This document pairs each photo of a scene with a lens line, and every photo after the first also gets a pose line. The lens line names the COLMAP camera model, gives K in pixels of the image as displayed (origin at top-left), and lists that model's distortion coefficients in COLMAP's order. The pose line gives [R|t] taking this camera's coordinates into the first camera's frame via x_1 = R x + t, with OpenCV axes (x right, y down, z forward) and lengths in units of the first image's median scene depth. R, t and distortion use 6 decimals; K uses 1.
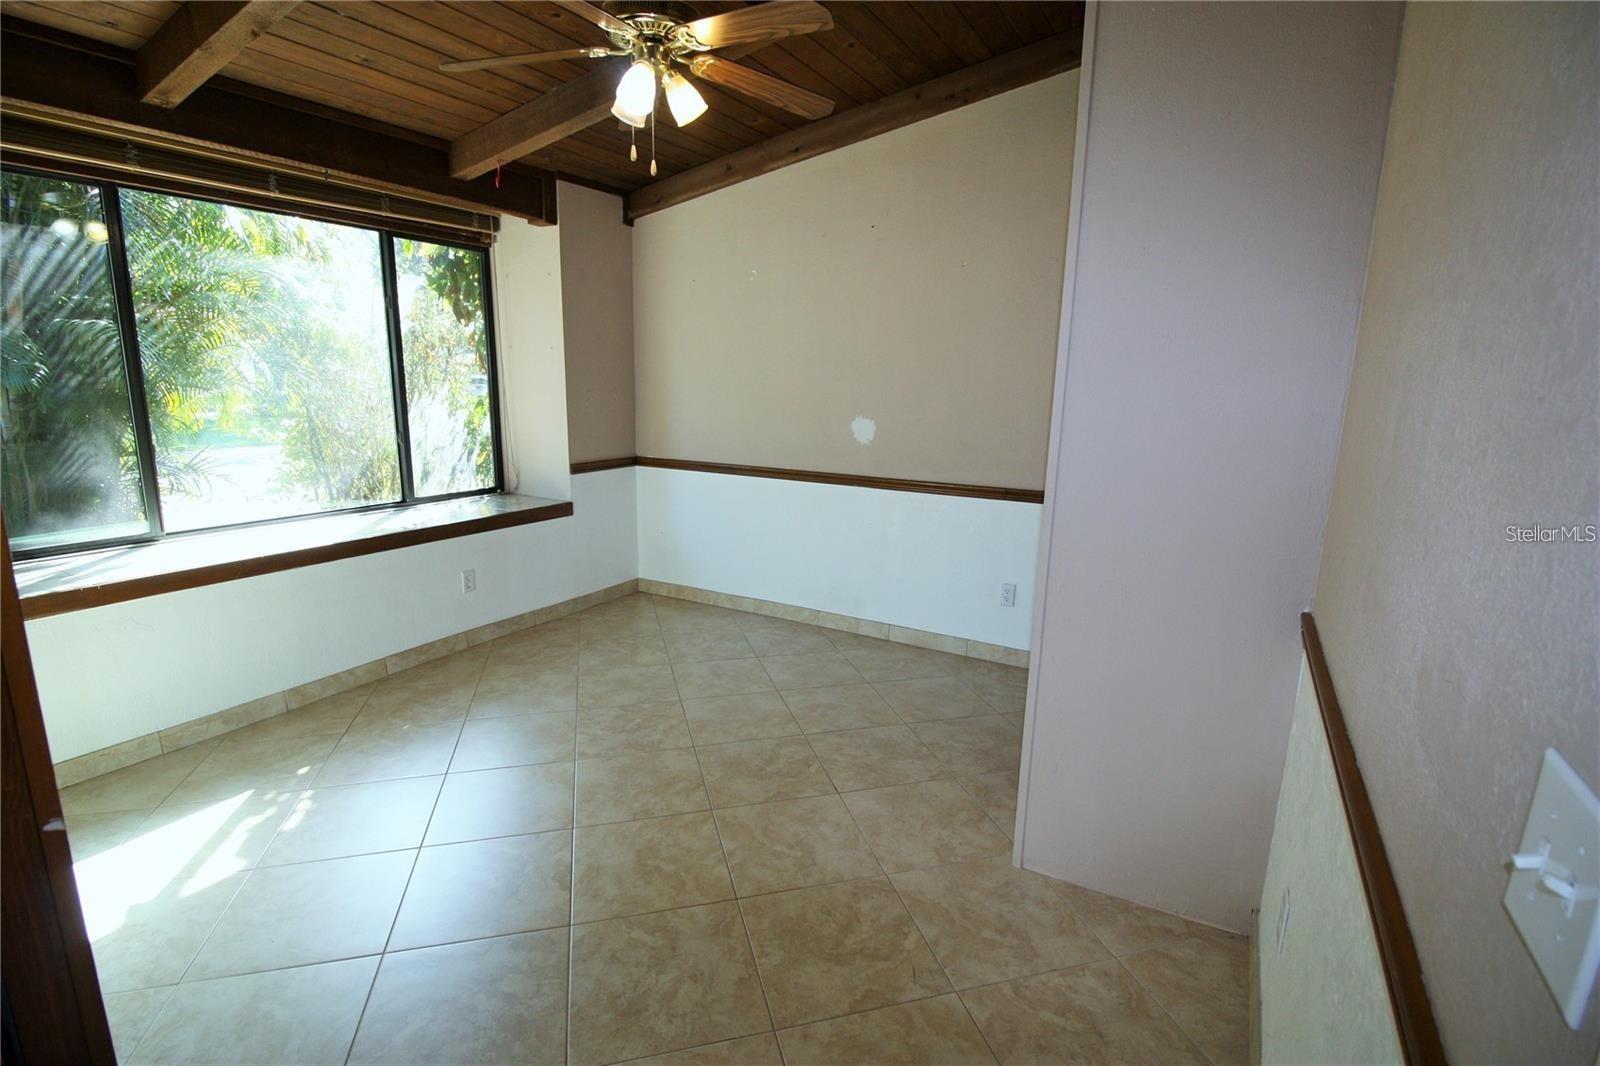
lens RADIAL K [[746.7, 0, 803.5], [0, 746.7, 532.6], [0, 0, 1]] dist [-0.034058, -0.000938]
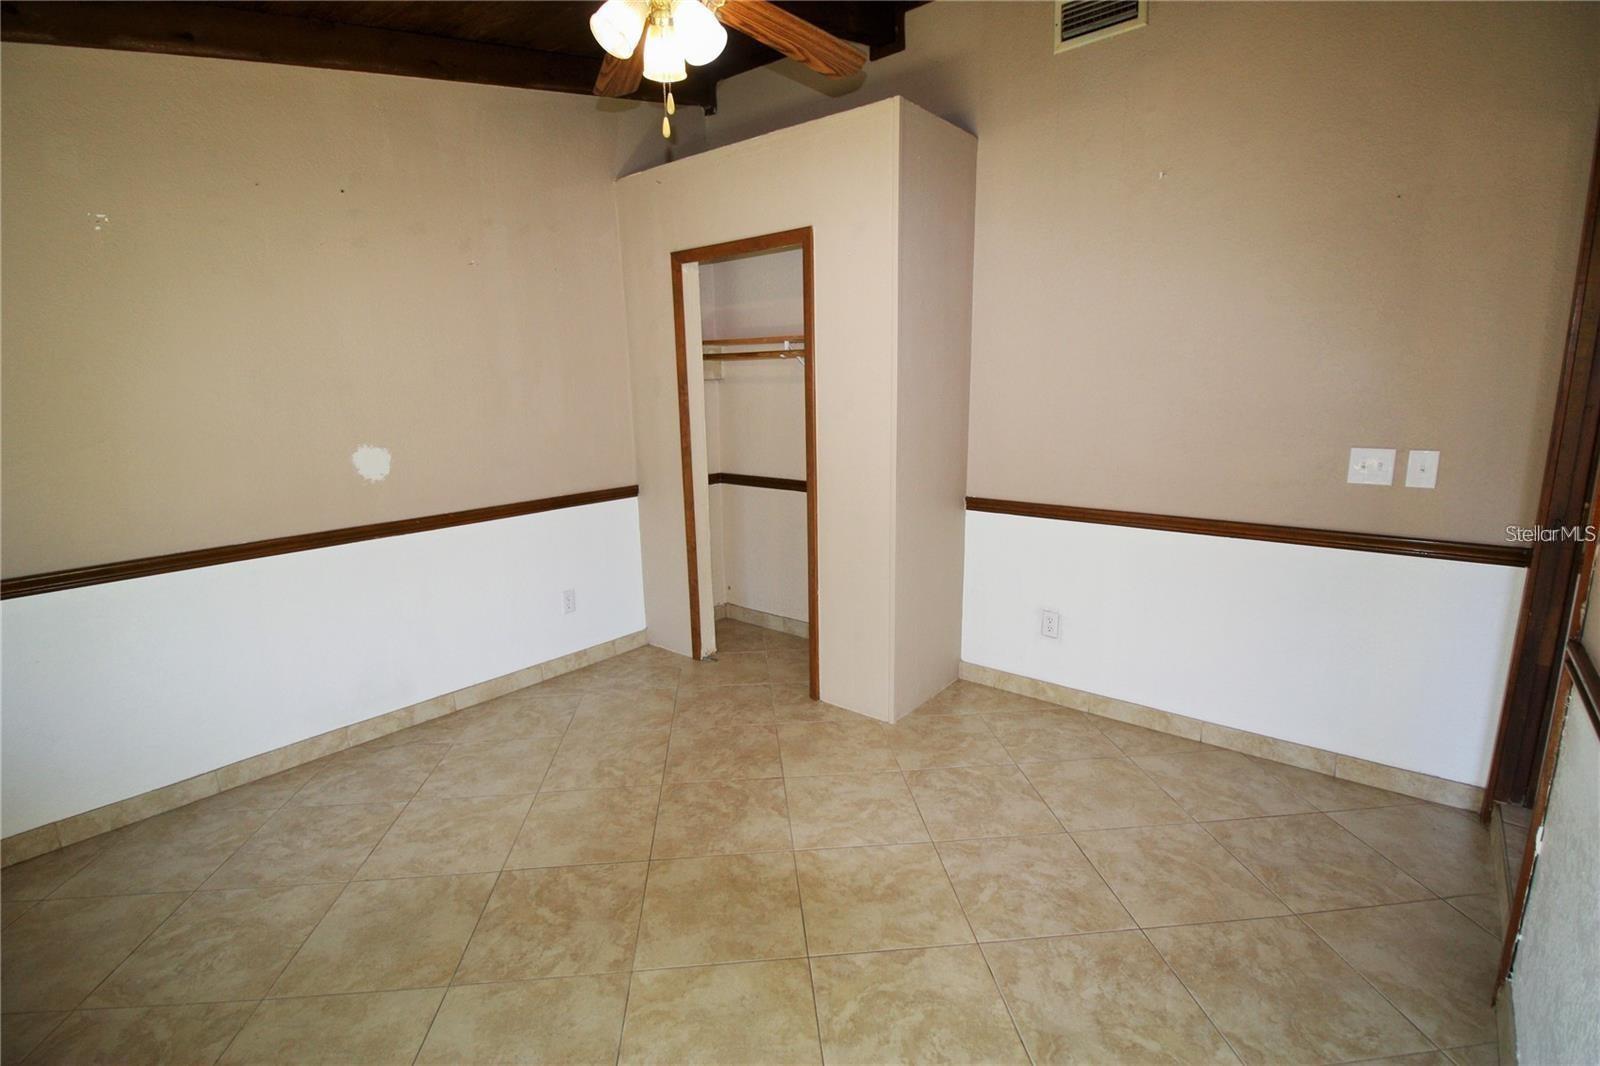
lens RADIAL K [[746.7, 0, 802.8], [0, 746.7, 529.7], [0, 0, 1]] dist [-0.034058, -0.000938]
pose [[0.178816, -0.219388, 0.959111, -0.643712], [0.223397, 0.958415, 0.177579, -0.122565], [-0.958185, 0.182509, 0.220391, 0.493143]]
